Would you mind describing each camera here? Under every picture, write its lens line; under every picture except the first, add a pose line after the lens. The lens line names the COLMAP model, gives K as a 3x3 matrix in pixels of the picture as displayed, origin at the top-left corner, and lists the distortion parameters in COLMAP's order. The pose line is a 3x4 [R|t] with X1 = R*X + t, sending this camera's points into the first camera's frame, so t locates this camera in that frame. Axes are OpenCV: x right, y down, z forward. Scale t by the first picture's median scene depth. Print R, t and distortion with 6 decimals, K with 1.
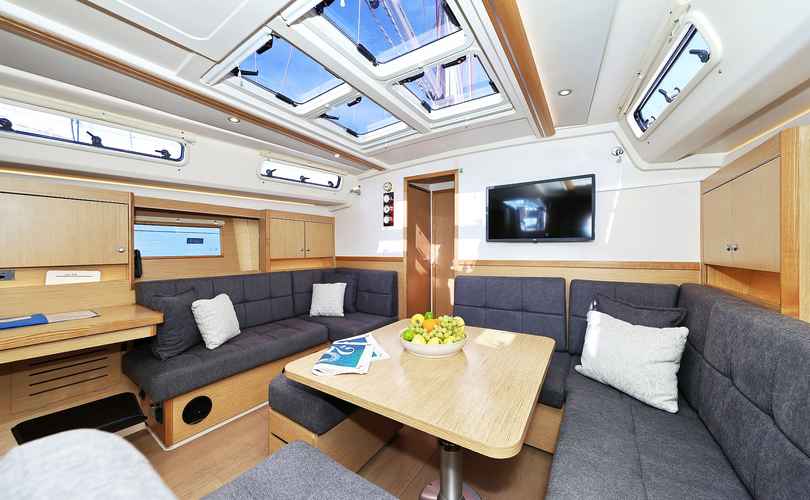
lens RADIAL K [[282.1, 0, 394.4], [0, 282.1, 248.6], [0, 0, 1]] dist [-0.000415, -0.000087]
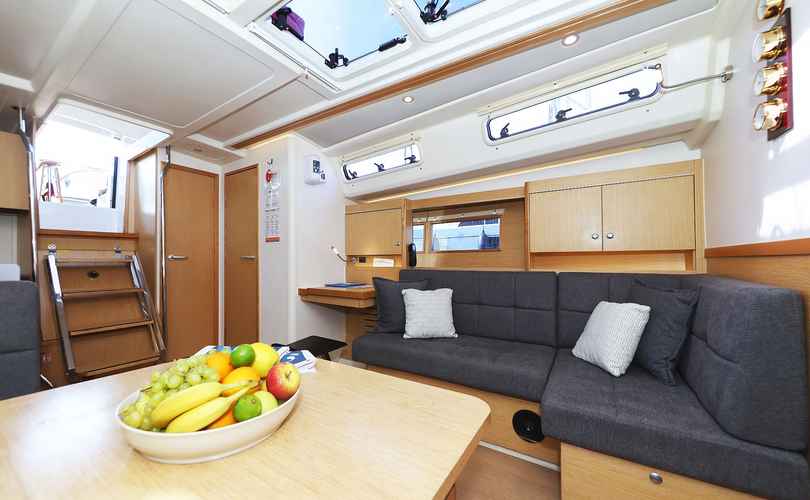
lens RADIAL K [[315.3, 0, 406.7], [0, 315.3, 255.1], [0, 0, 1]] dist [0.000704, -0.000024]
pose [[0.020584, -0.010925, -0.999728, 0.389853], [0.008381, 0.999907, -0.010754, 0.058049], [0.999753, -0.008157, 0.020673, 0.802534]]
